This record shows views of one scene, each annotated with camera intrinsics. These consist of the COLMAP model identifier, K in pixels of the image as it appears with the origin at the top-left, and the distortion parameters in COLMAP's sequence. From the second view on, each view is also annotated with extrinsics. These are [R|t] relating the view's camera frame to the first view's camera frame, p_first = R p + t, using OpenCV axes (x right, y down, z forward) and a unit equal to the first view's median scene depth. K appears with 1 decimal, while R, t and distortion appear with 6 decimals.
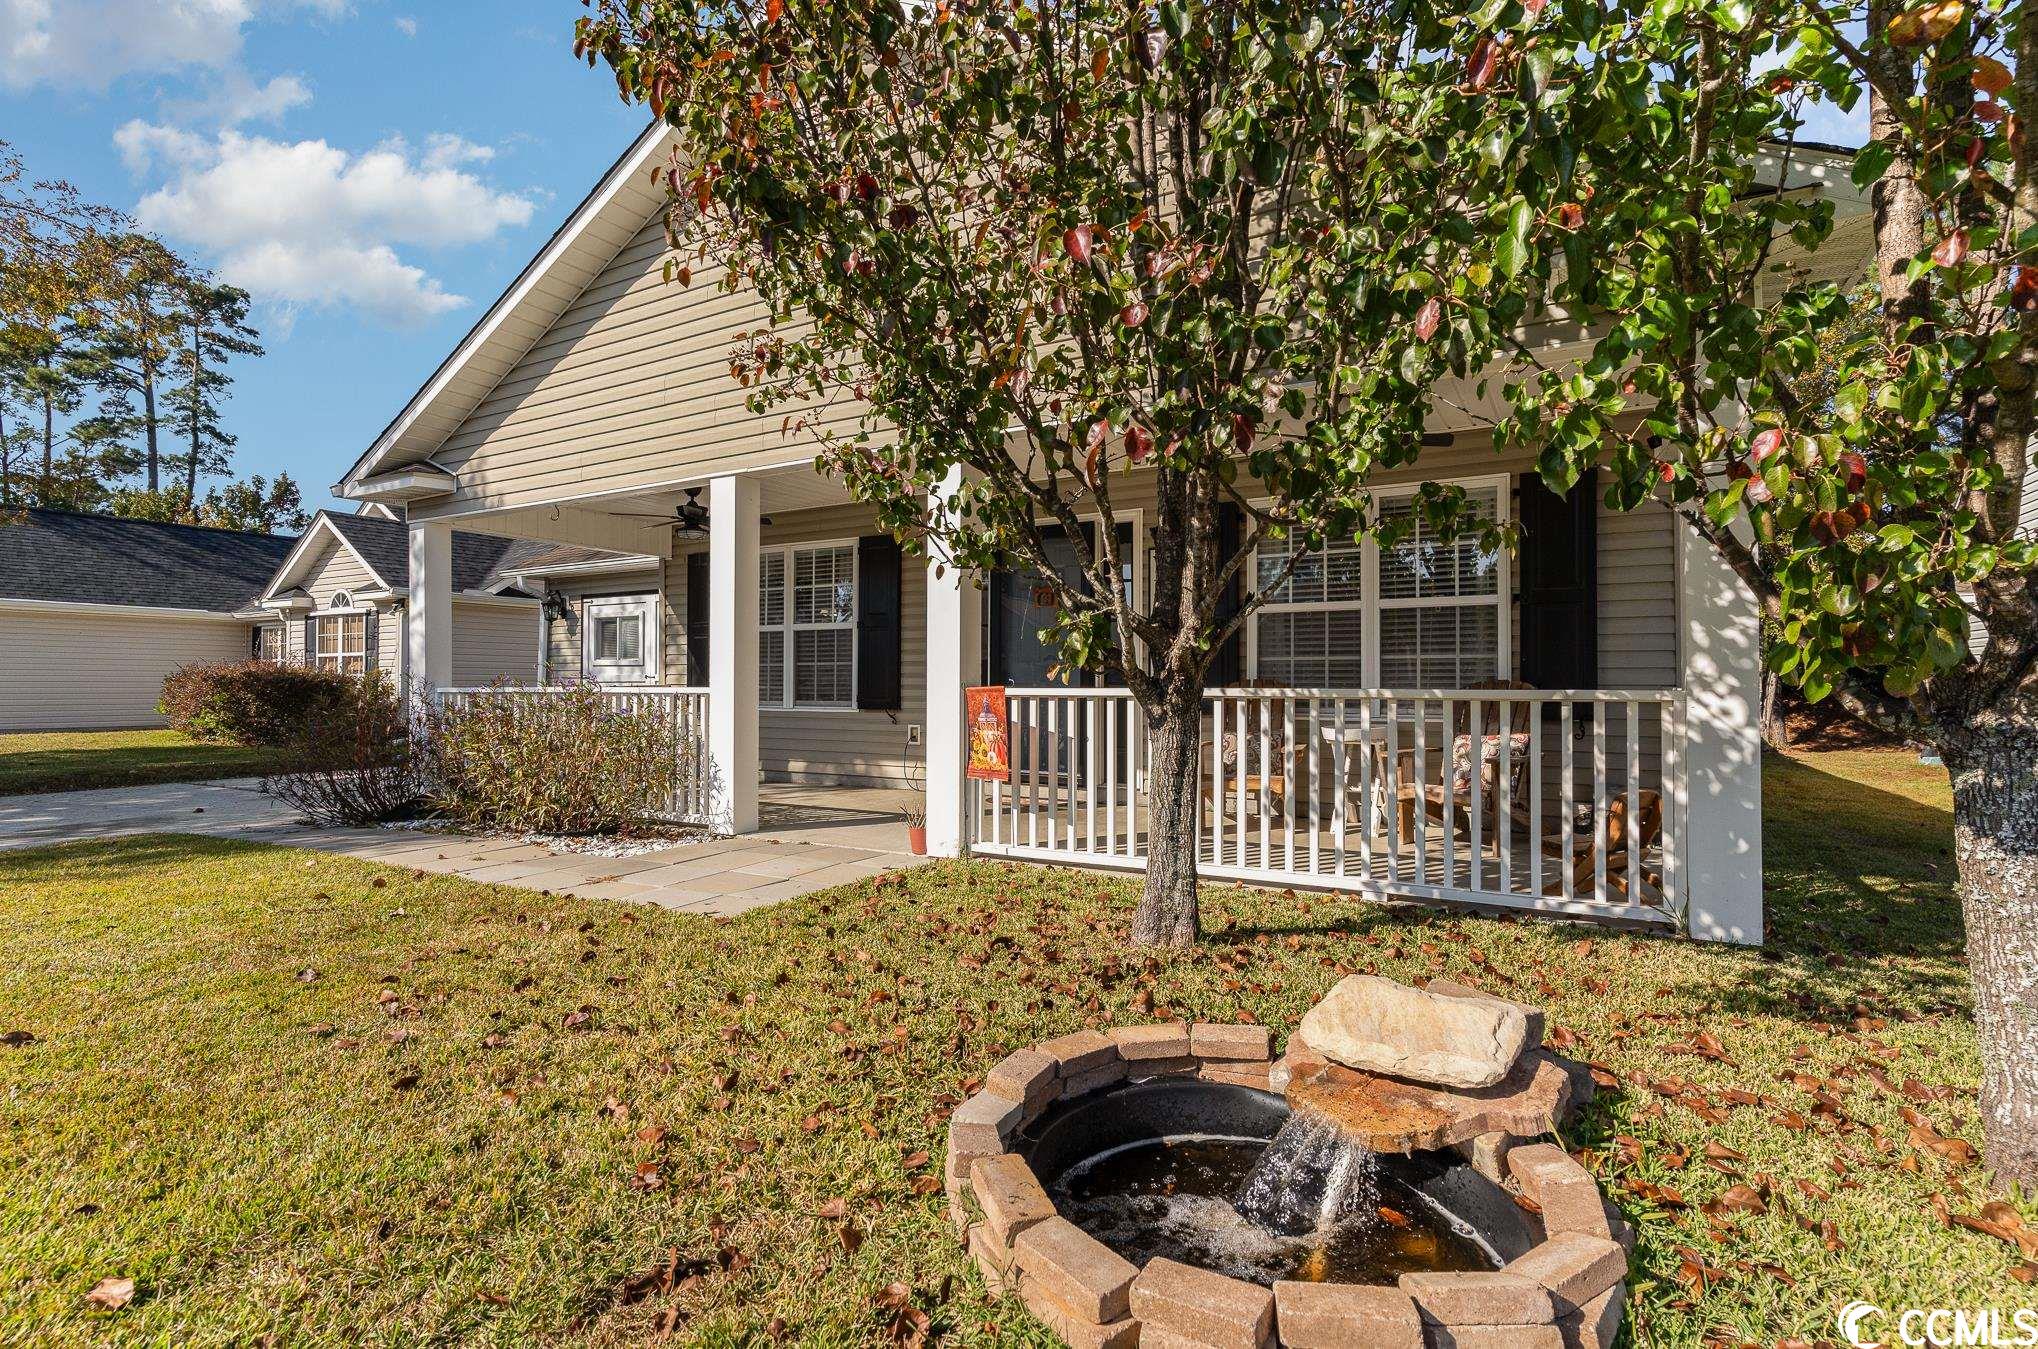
lens RADIAL K [[961.9, 0, 1013.2], [0, 961.9, 674.5], [0, 0, 1]] dist [0.002972, -0.000099]
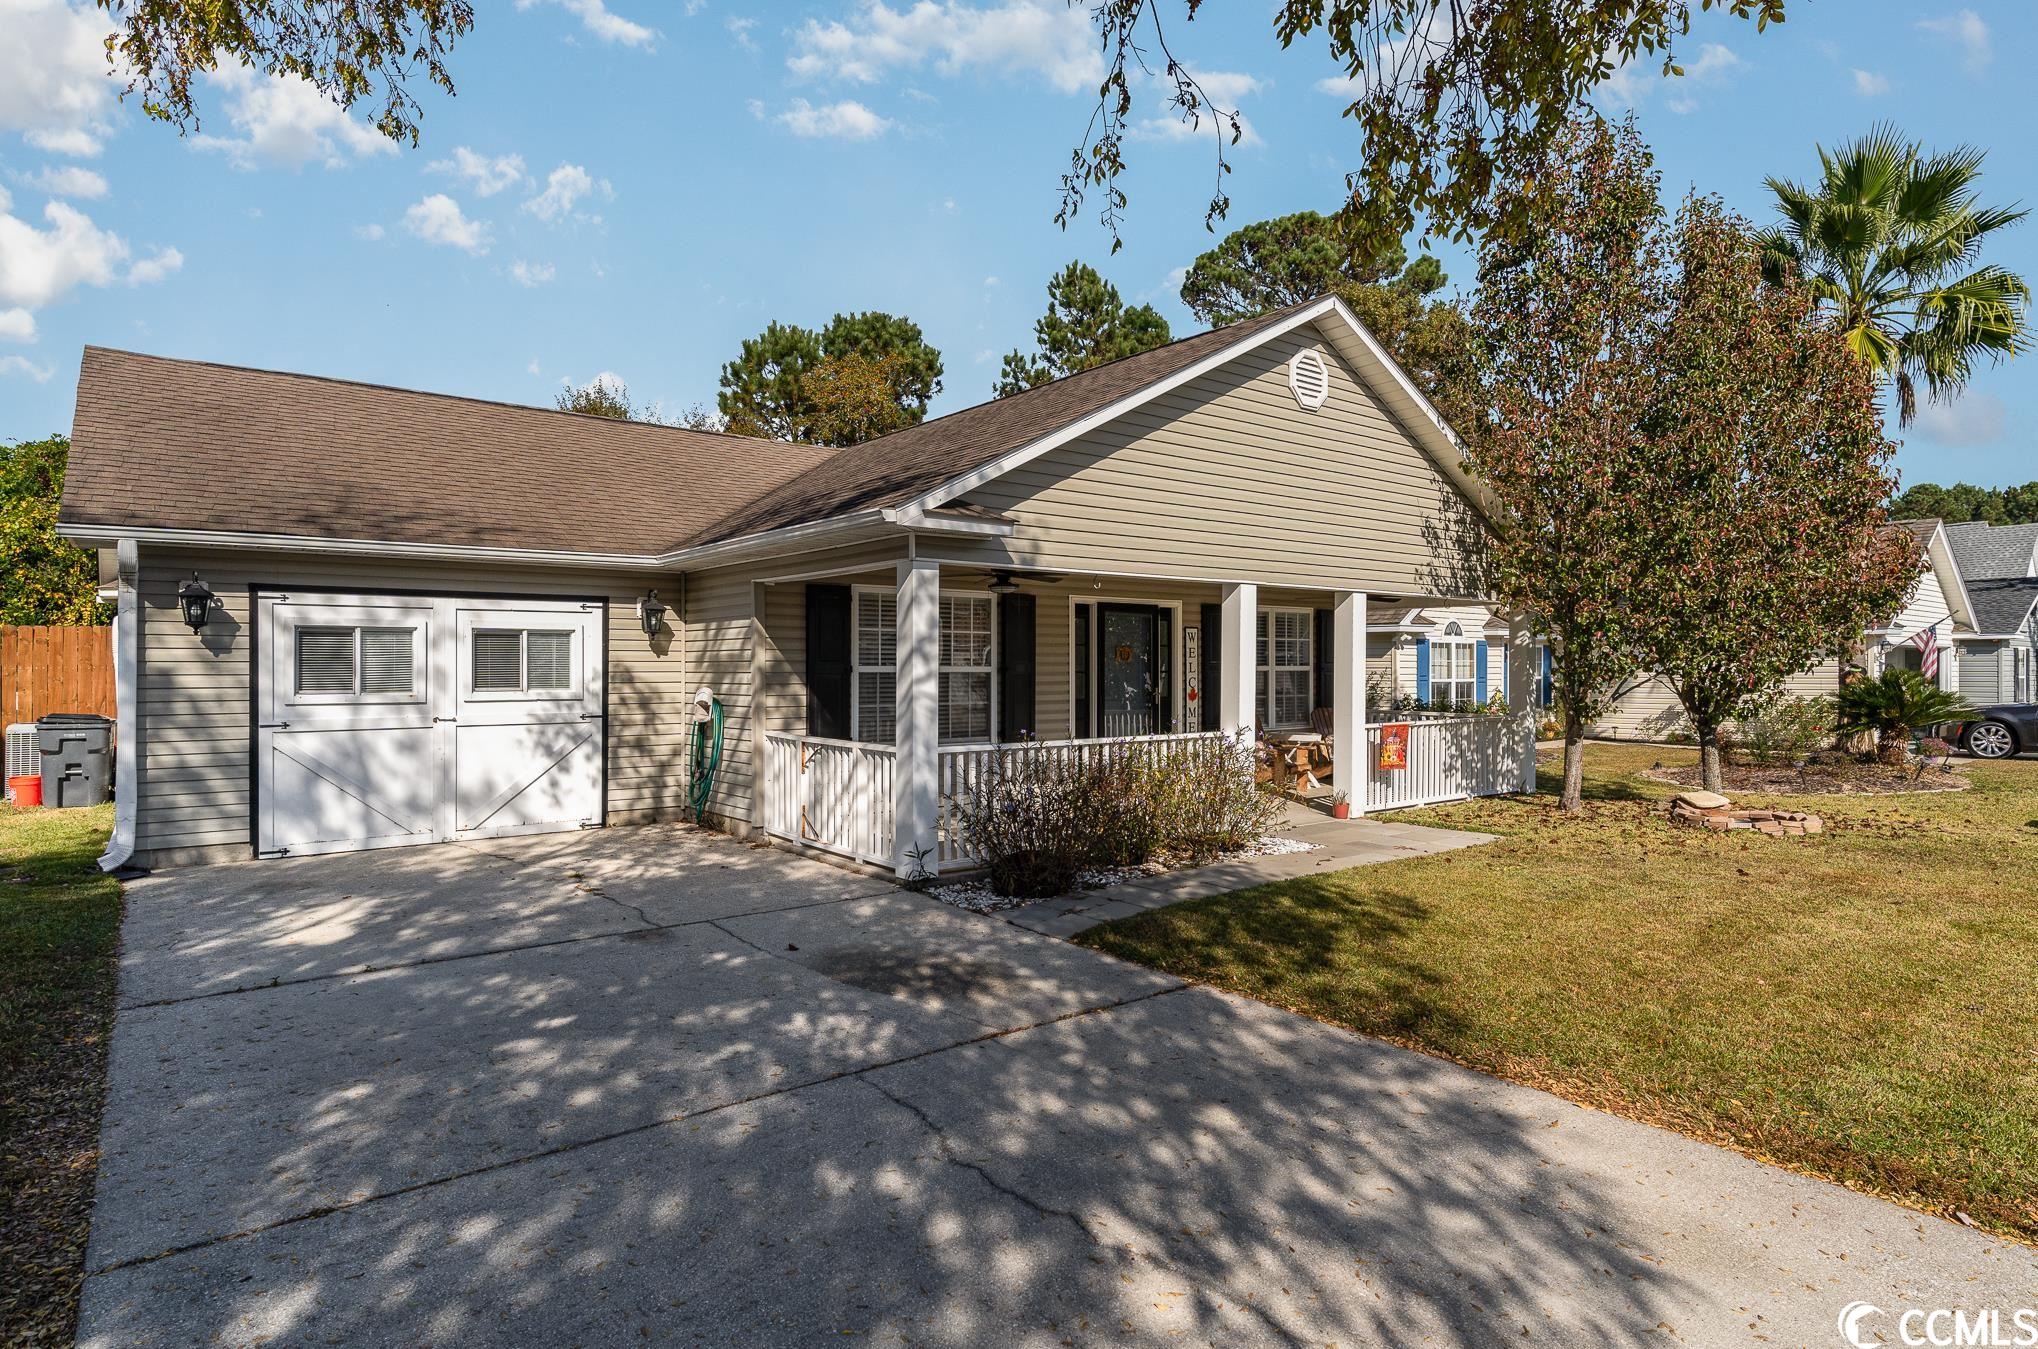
lens RADIAL K [[1053.9, 0, 1020.4], [0, 1053.9, 684.6], [0, 0, 1]] dist [-0.002984, 0.001170]
pose [[0.387900, -0.016198, 0.921559, -2.295693], [-0.010300, 0.999707, 0.021906, -0.108864], [-0.921644, -0.017989, 0.387619, 0.855760]]
